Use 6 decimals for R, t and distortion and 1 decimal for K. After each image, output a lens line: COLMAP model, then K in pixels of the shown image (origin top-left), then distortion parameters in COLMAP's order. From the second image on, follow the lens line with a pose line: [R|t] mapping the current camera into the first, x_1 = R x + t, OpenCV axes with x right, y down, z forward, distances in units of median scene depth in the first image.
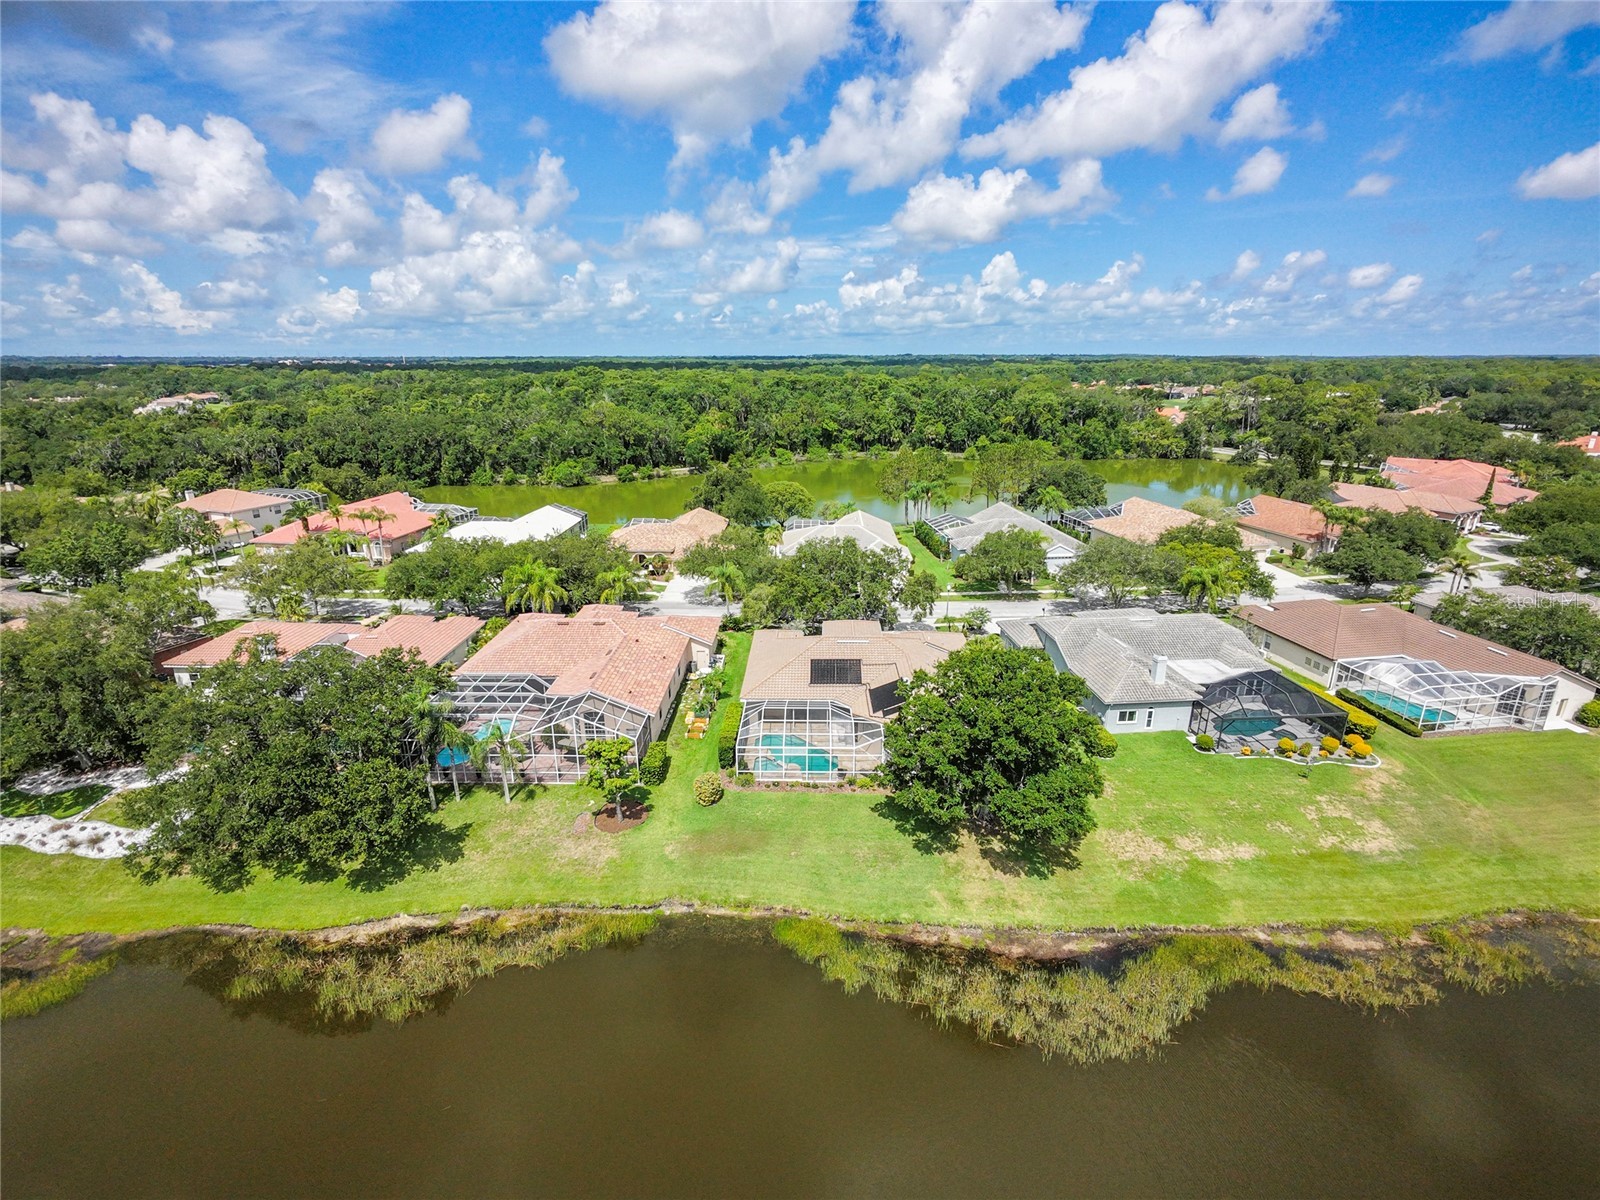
lens RADIAL K [[745.0, 0, 800.0], [0, 745.0, 600.0], [0, 0, 1]] dist [-0.012380, 0.008490]
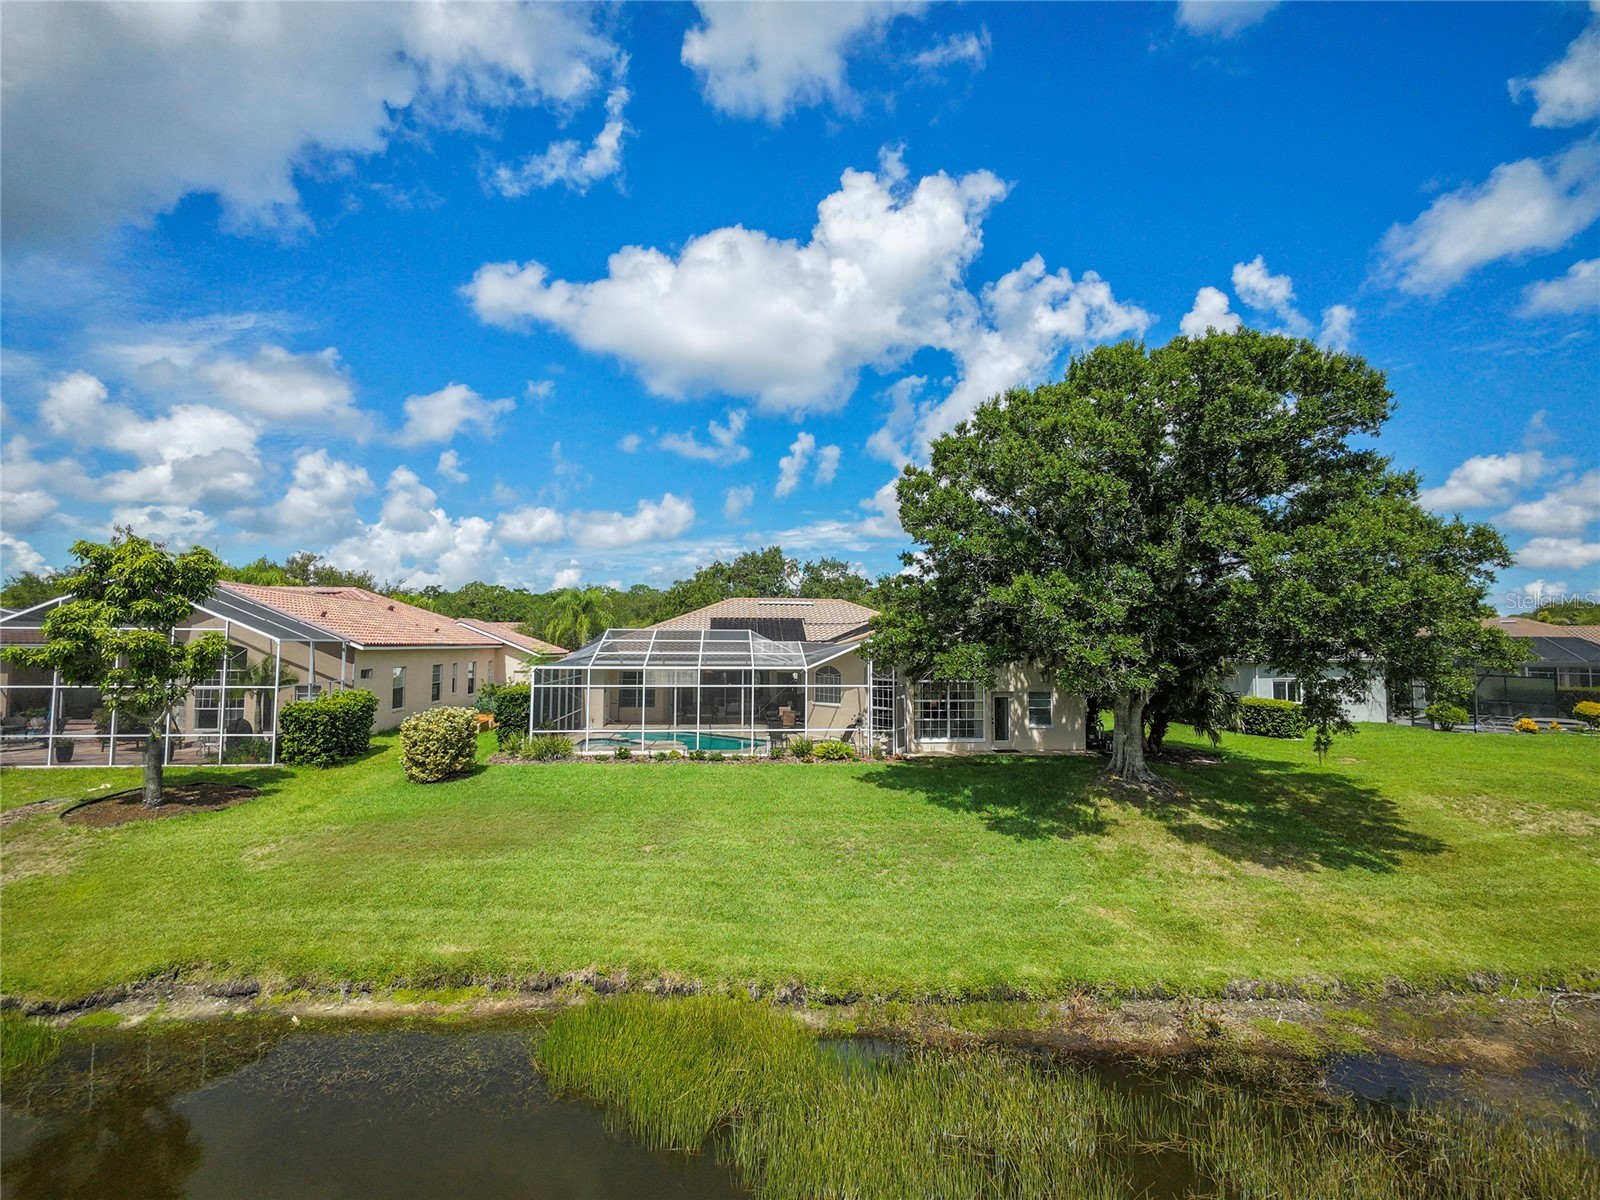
lens RADIAL K [[761.6, 0, 803.8], [0, 761.6, 603.9], [0, 0, 1]] dist [0.004795, 0.000236]
pose [[0.991904, 0.021196, 0.125211, 0.015359], [0.024064, 0.936738, -0.349204, 0.380770], [-0.124692, 0.349390, 0.928643, 0.670297]]
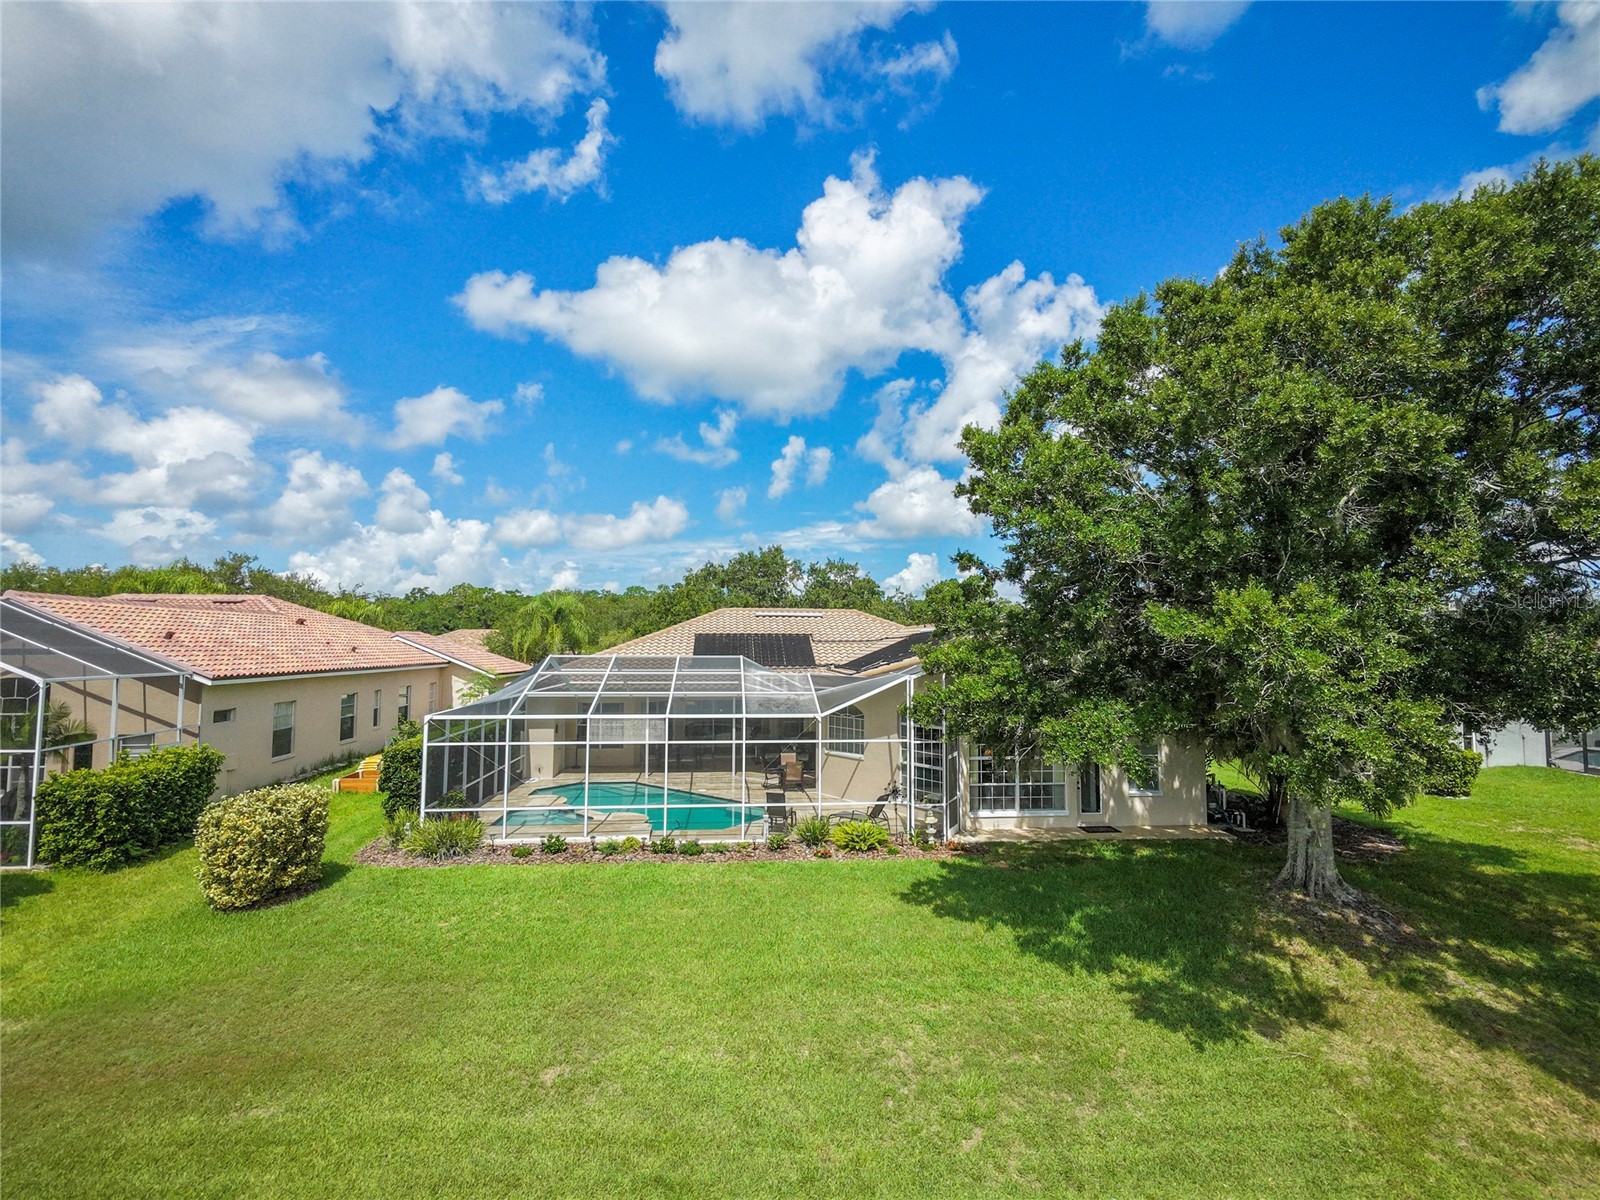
lens RADIAL K [[761.6, 0, 803.8], [0, 761.6, 603.9], [0, 0, 1]] dist [0.004795, 0.000236]
pose [[0.991898, 0.020727, 0.125334, 0.028956], [0.024756, 0.936149, -0.350732, 0.315873], [-0.124601, 0.350993, 0.928051, 0.815814]]
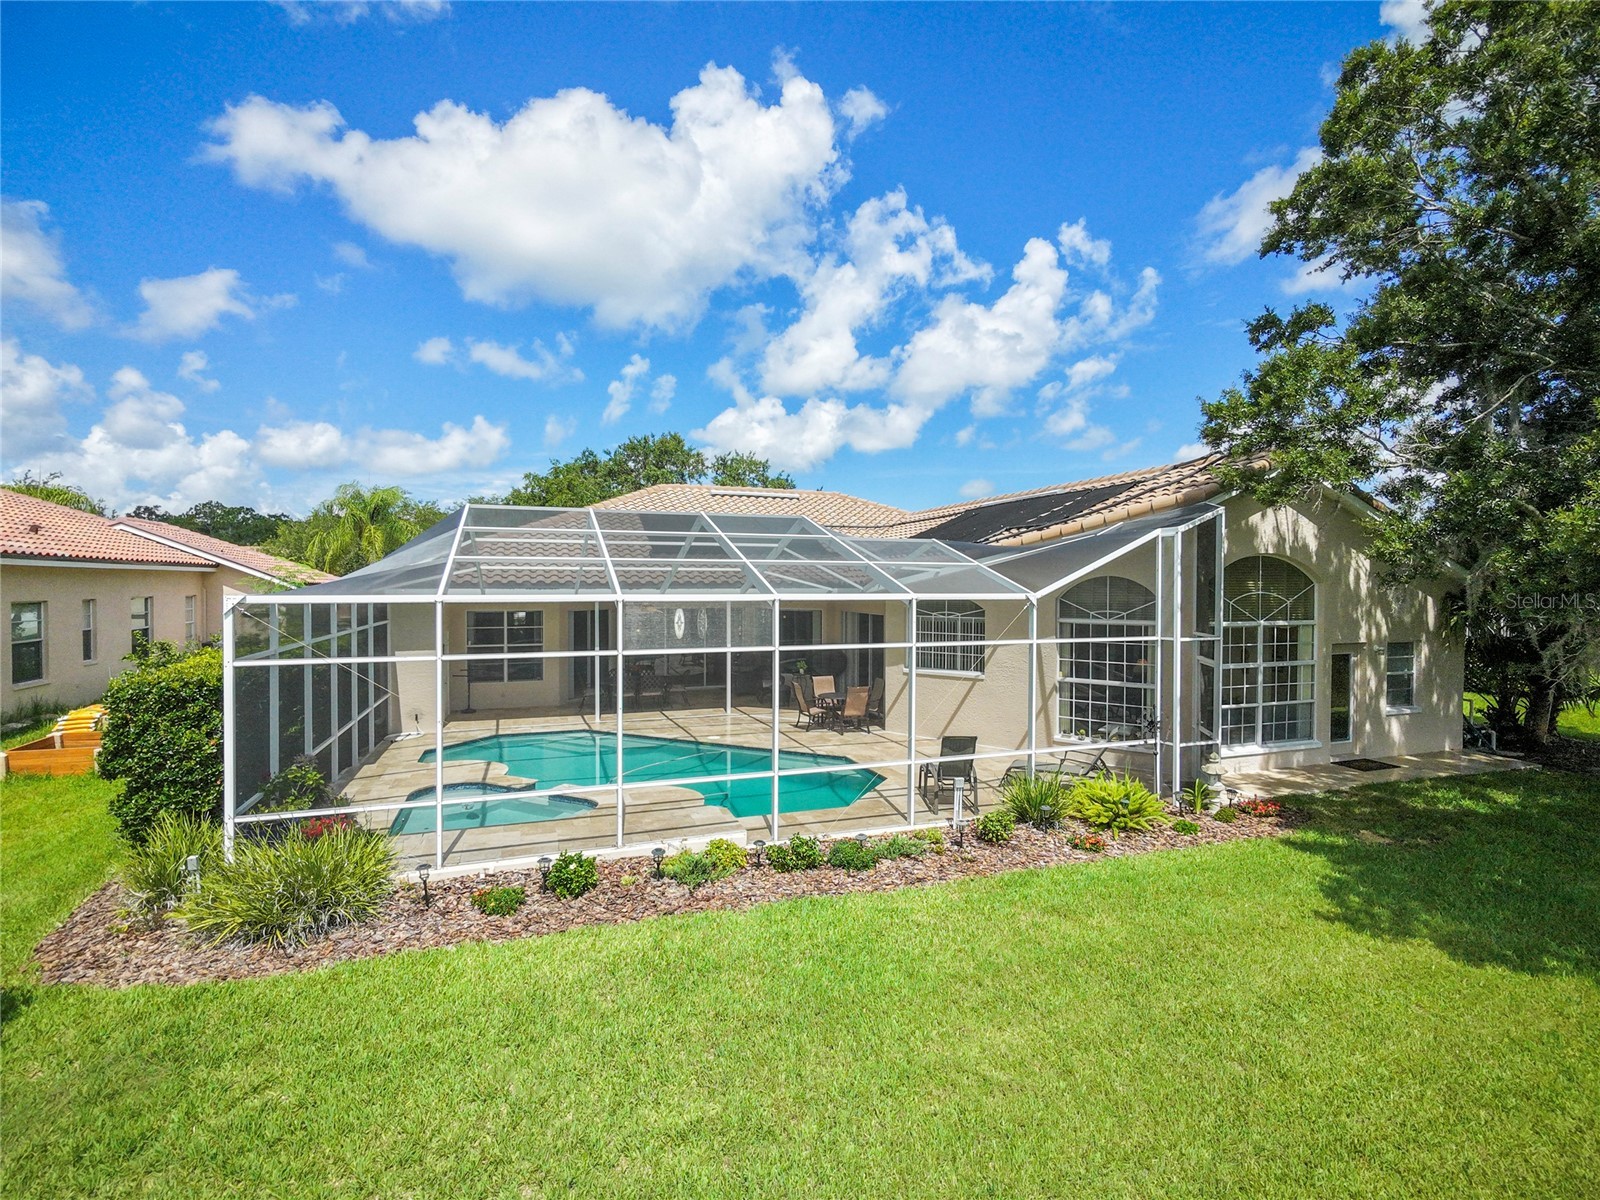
lens RADIAL K [[775.3, 0, 839.1], [0, 775.3, 538.4], [0, 0, 1]] dist [-0.001663, -0.000826]
pose [[0.926179, 0.036283, 0.375335, -0.049556], [0.100423, 0.935681, -0.338255, 0.288887], [-0.363467, 0.350977, 0.862964, 1.008329]]
